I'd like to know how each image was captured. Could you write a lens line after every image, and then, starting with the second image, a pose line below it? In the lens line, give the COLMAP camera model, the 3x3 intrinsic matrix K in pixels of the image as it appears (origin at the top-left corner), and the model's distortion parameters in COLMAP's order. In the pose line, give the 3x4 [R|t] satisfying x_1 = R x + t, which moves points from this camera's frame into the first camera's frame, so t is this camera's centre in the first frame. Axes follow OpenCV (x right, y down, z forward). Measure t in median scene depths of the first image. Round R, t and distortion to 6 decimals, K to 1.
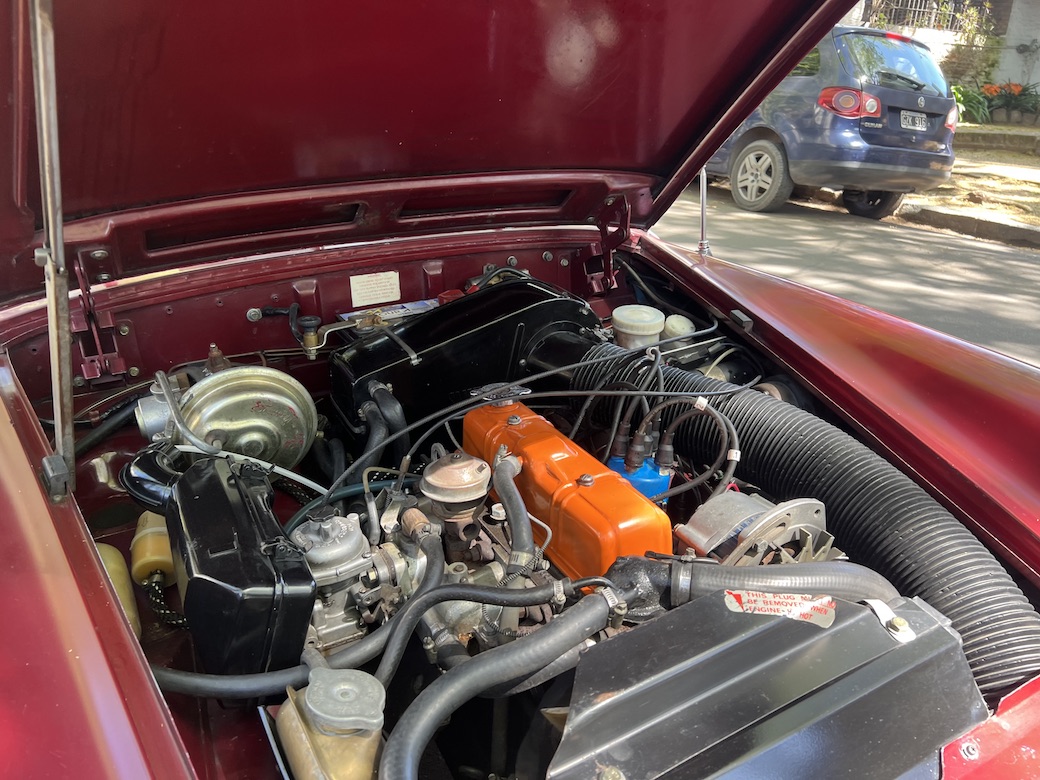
lens RADIAL K [[775.5, 0, 520.0], [0, 775.5, 390.0], [0, 0, 1]] dist [0.069333, -0.078350]
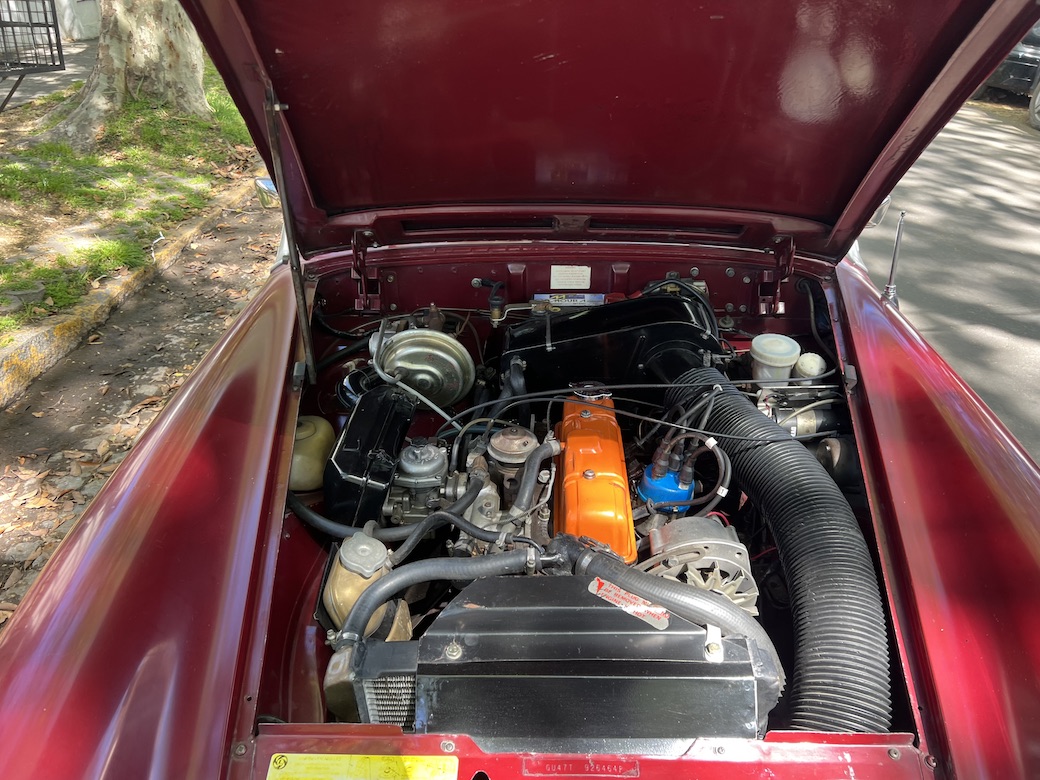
lens RADIAL K [[775.5, 0, 520.0], [0, 775.5, 390.0], [0, 0, 1]] dist [0.069333, -0.078350]
pose [[0.861747, 0.256439, -0.437757, 0.445350], [-0.205803, 0.965362, 0.160377, -0.181575], [0.463721, -0.048113, 0.884674, -0.207760]]
